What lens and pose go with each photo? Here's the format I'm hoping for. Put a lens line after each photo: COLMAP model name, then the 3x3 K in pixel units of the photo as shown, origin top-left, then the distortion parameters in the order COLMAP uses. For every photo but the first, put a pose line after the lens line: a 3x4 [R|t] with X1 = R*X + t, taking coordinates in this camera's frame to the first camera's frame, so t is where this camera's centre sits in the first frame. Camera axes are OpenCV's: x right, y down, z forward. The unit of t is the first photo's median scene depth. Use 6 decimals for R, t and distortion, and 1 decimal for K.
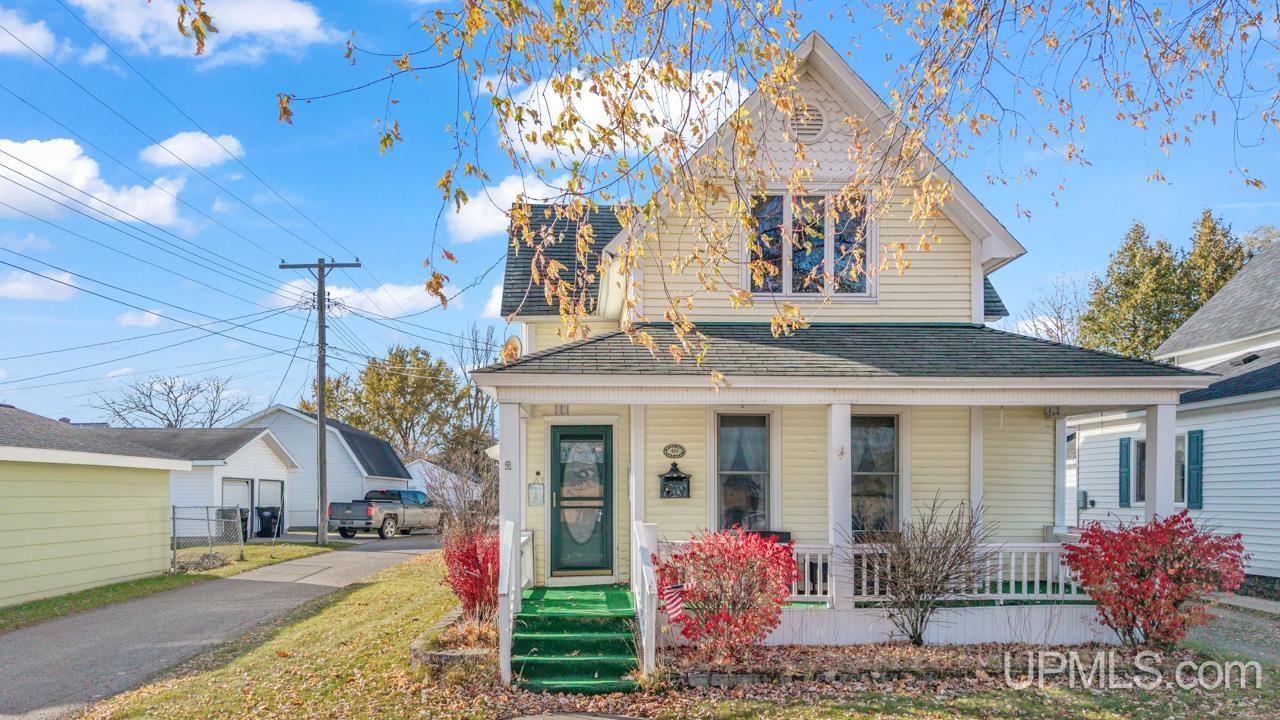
lens RADIAL K [[1033.4, 0, 640.0], [0, 1033.4, 360.0], [0, 0, 1]] dist [0.127955, -0.001701]
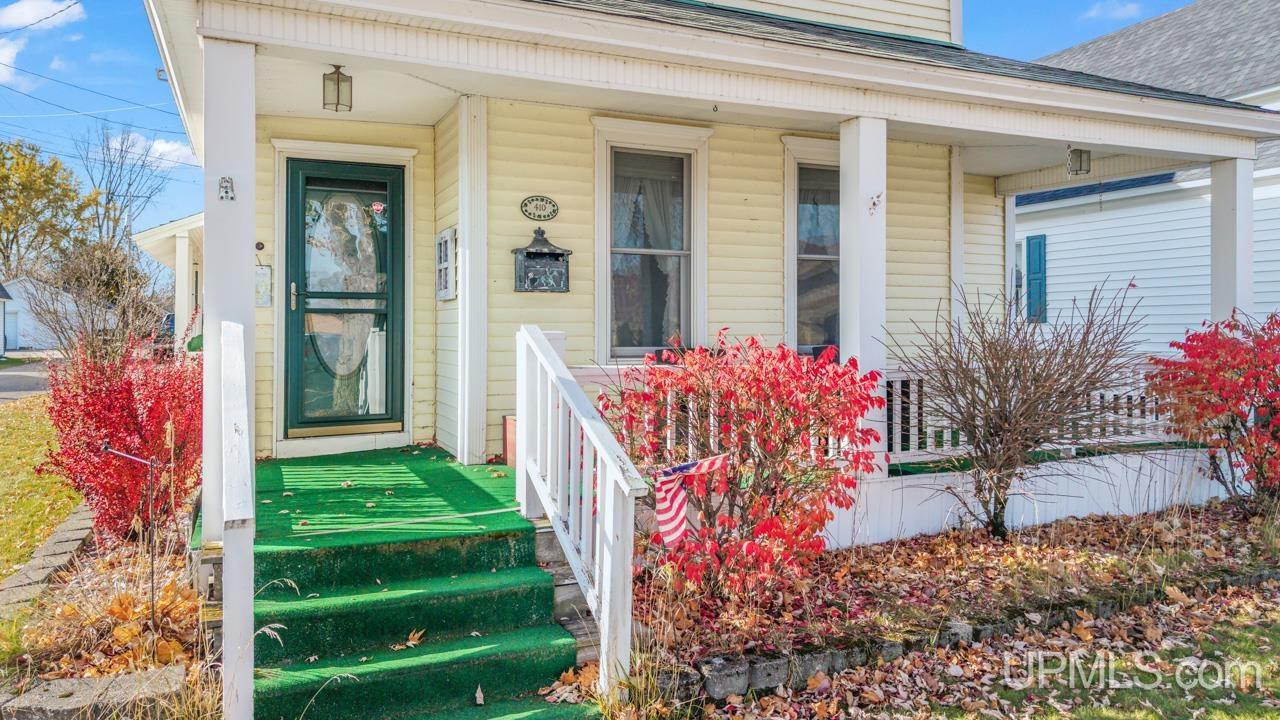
lens RADIAL K [[919.8, 0, 638.5], [0, 919.8, 278.4], [0, 0, 1]] dist [0.025107, -0.000114]
pose [[0.932586, 0.023354, 0.360190, -0.091182], [-0.048828, 0.996894, 0.061788, 0.090737], [-0.357629, -0.075210, 0.930830, 0.512902]]
